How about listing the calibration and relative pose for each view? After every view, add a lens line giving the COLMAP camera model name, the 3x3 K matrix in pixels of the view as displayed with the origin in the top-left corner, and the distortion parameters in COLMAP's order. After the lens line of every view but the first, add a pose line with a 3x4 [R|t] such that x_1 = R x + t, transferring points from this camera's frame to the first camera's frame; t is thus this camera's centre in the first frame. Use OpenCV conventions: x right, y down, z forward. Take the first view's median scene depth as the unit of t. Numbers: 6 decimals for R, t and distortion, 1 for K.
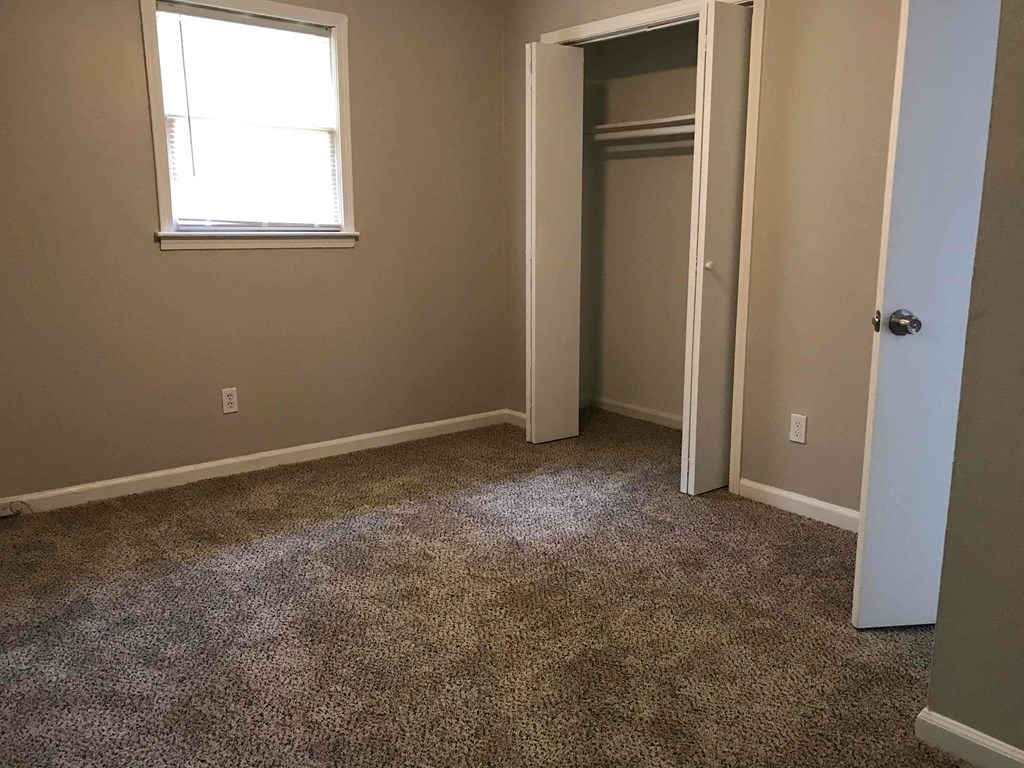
lens RADIAL K [[821.2, 0, 512.0], [0, 821.2, 384.0], [0, 0, 1]] dist [0.005745, 0.005147]
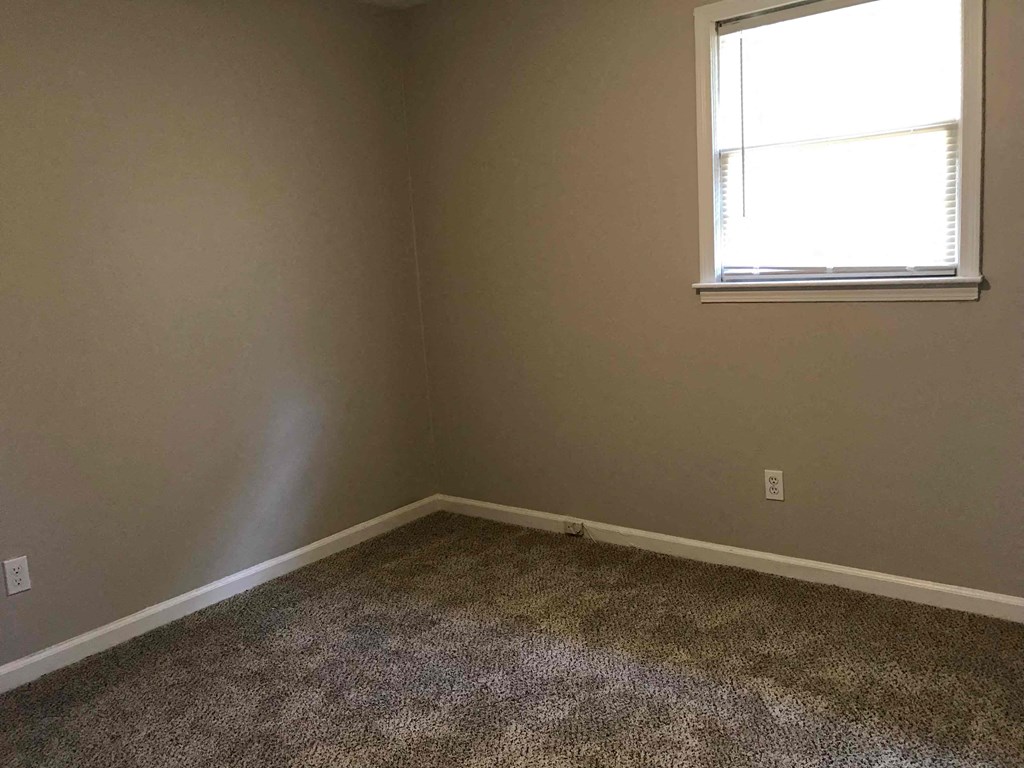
lens RADIAL K [[821.2, 0, 512.0], [0, 821.2, 384.0], [0, 0, 1]] dist [0.005745, 0.005147]
pose [[0.243679, 0.127579, -0.961428, 0.383493], [-0.137124, 0.985884, 0.096069, -0.127716], [0.960113, 0.108425, 0.257733, 0.554458]]
